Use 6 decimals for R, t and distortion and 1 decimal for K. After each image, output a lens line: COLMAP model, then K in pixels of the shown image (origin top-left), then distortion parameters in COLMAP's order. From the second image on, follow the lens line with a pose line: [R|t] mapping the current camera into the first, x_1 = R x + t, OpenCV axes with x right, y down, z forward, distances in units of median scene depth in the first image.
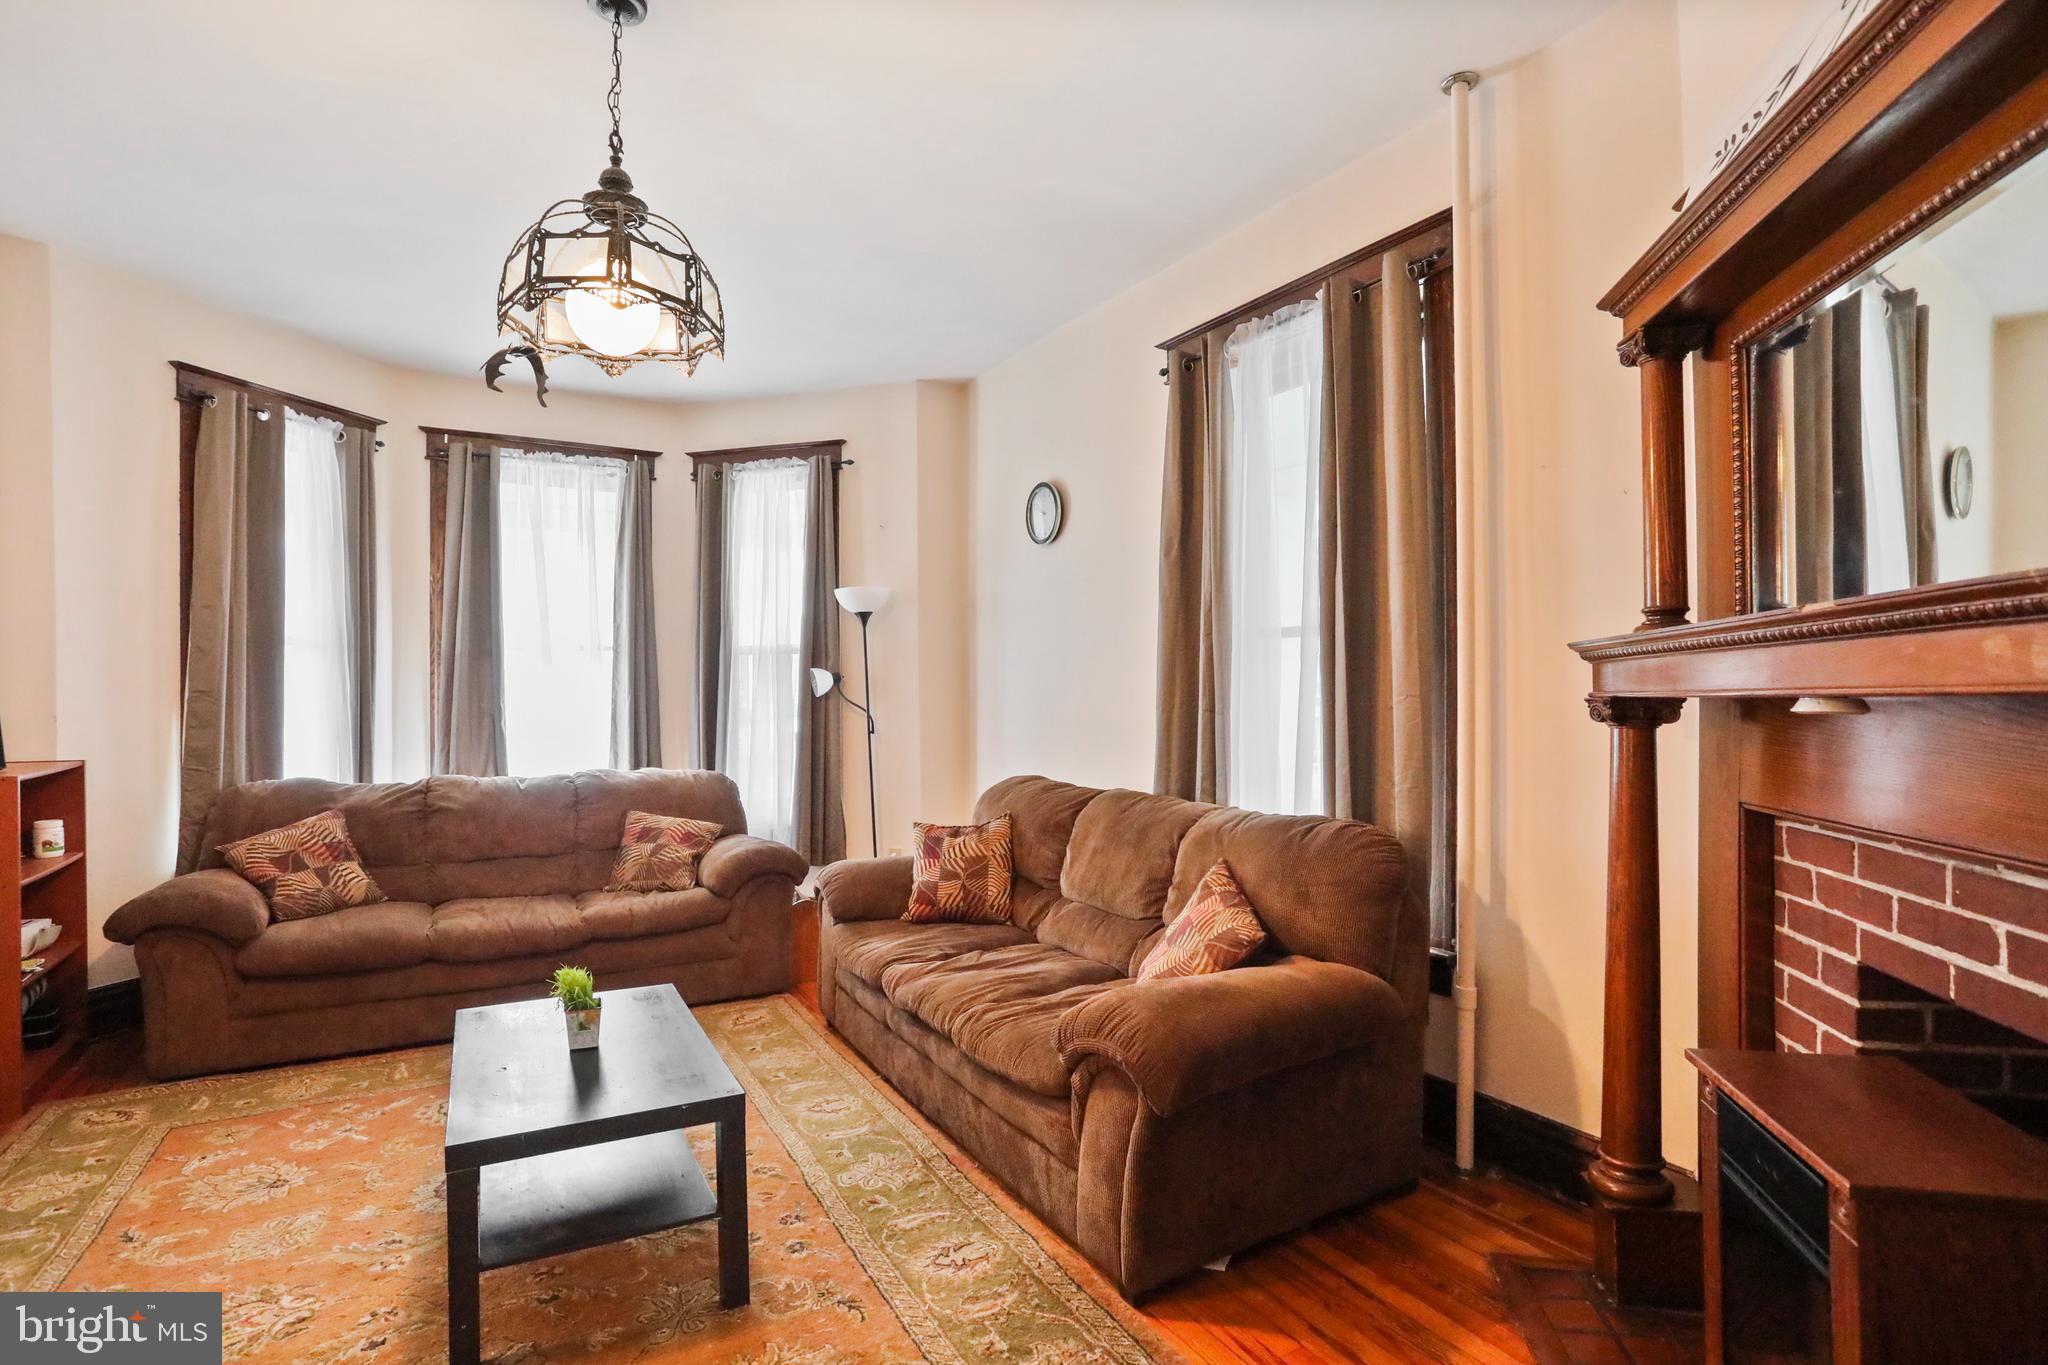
lens RADIAL K [[1013.1, 0, 1011.7], [0, 1013.1, 699.7], [0, 0, 1]] dist [-0.056643, 0.043529]
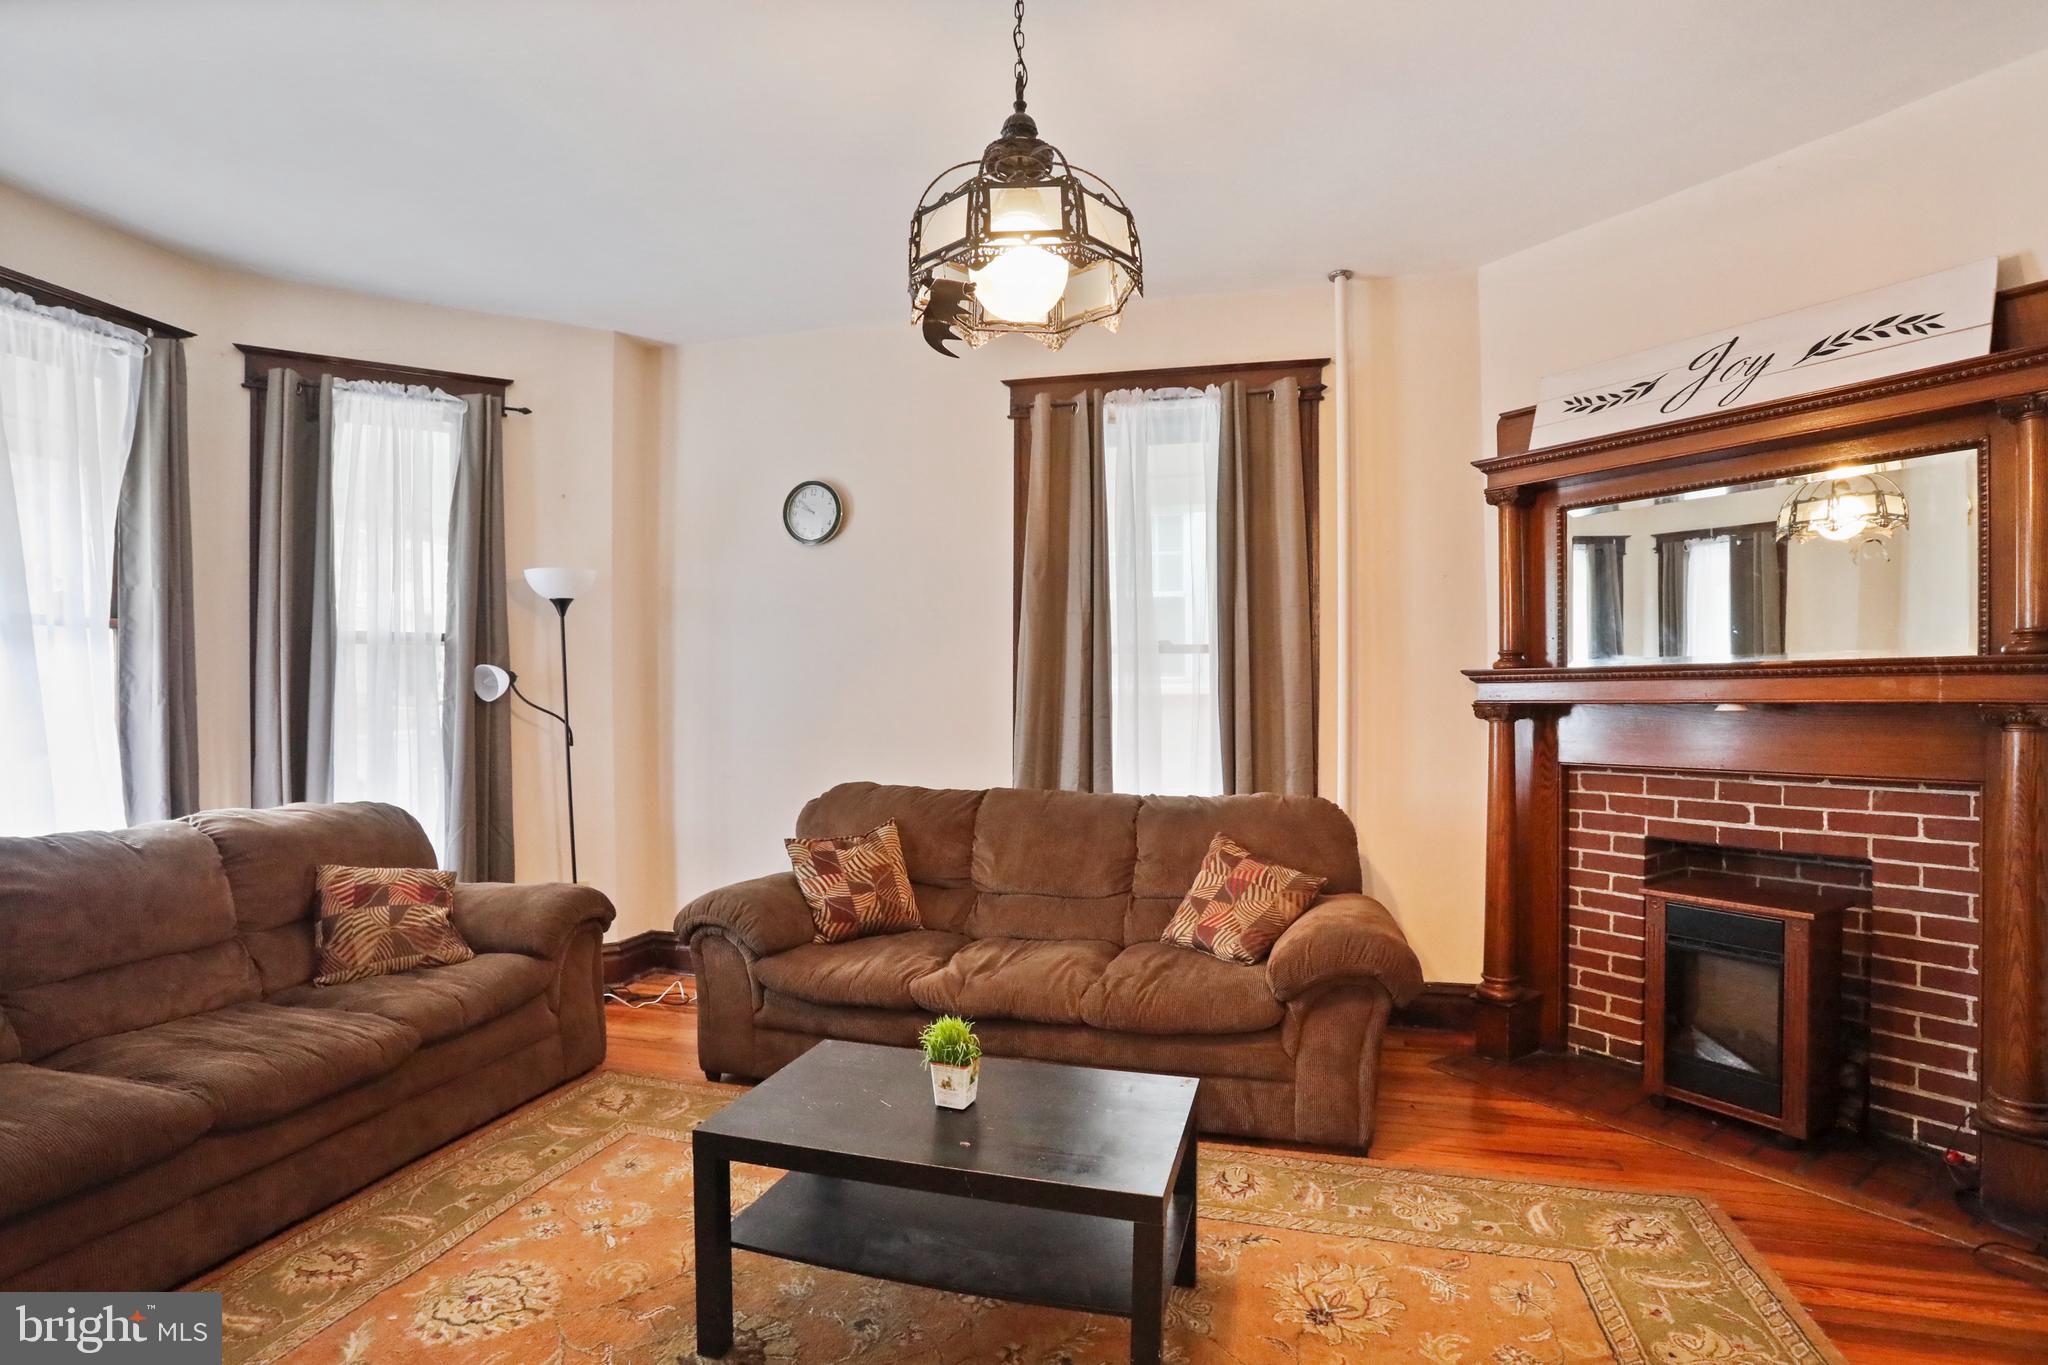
lens RADIAL K [[1040.5, 0, 1025.8], [0, 1040.5, 691.0], [0, 0, 1]] dist [-0.062764, 0.049236]
pose [[0.706402, 0.008508, 0.707760, -0.571986], [0.000636, 0.999920, -0.012655, -0.000190], [-0.707811, 0.009389, 0.706340, 0.171230]]
